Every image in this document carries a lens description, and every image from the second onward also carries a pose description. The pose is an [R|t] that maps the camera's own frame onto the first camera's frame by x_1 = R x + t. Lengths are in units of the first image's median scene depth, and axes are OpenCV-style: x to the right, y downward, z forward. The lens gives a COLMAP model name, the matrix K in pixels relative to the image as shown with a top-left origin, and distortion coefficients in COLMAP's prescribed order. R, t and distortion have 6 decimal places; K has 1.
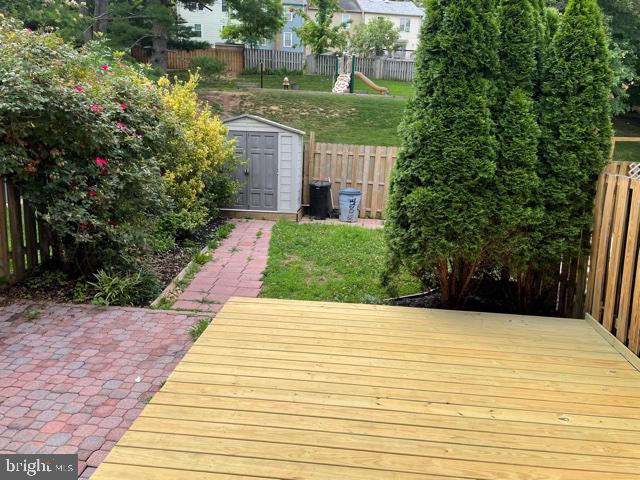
lens RADIAL K [[482.3, 0, 320.5], [0, 482.3, 241.2], [0, 0, 1]] dist [0.071939, -0.086819]
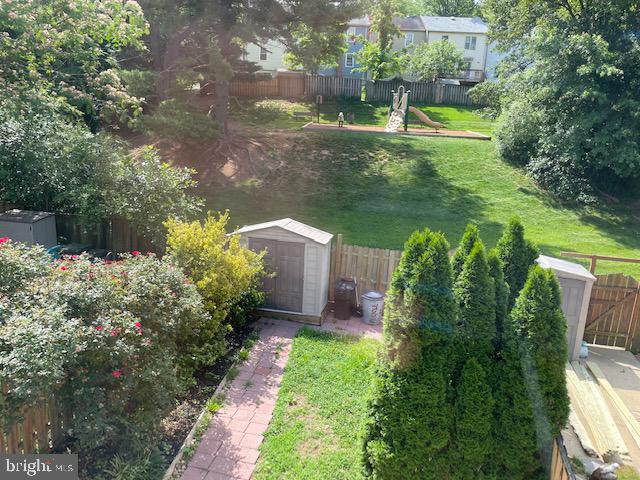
lens RADIAL K [[482.3, 0, 319.2], [0, 482.3, 236.8], [0, 0, 1]] dist [0.071939, -0.086819]
pose [[0.990642, 0.038824, -0.130850, 0.175639], [-0.038503, 0.999246, 0.004980, -0.521948], [0.130944, 0.000105, 0.991390, -0.105644]]
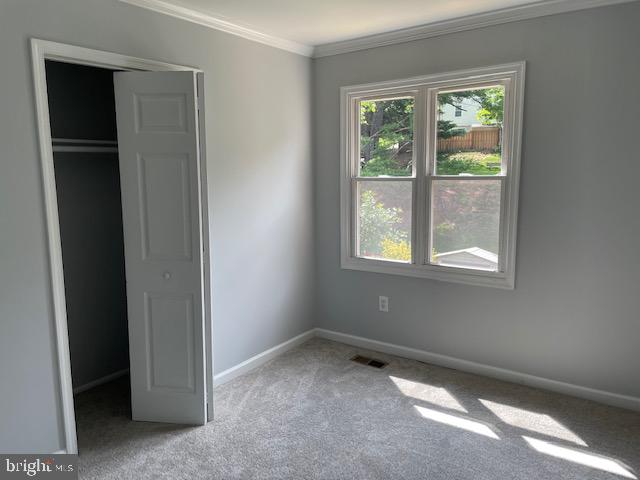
lens RADIAL K [[482.3, 0, 321.4], [0, 482.3, 237.4], [0, 0, 1]] dist [0.071939, -0.086819]
pose [[0.868710, 0.031470, -0.494321, 0.329808], [-0.081960, 0.993355, -0.080794, -0.348137], [0.488493, 0.110701, 0.865517, -0.704980]]
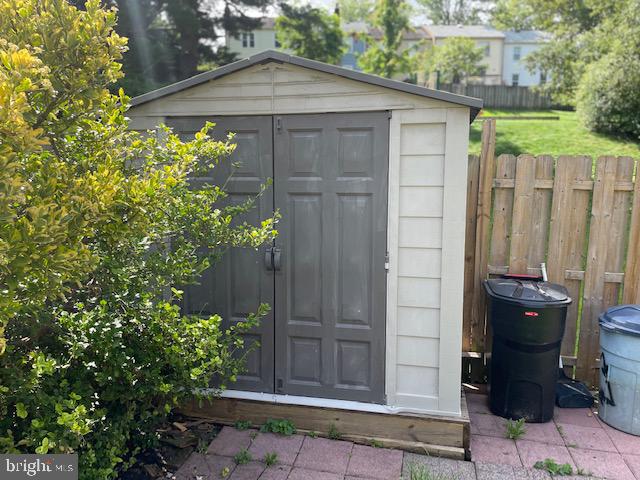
lens RADIAL K [[482.3, 0, 317.4], [0, 482.3, 237.6], [0, 0, 1]] dist [0.071939, -0.086819]
pose [[0.992412, -0.017550, -0.121696, -0.204077], [0.005110, 0.994793, -0.101790, -0.279963], [0.122849, 0.100396, 0.987334, 1.591822]]
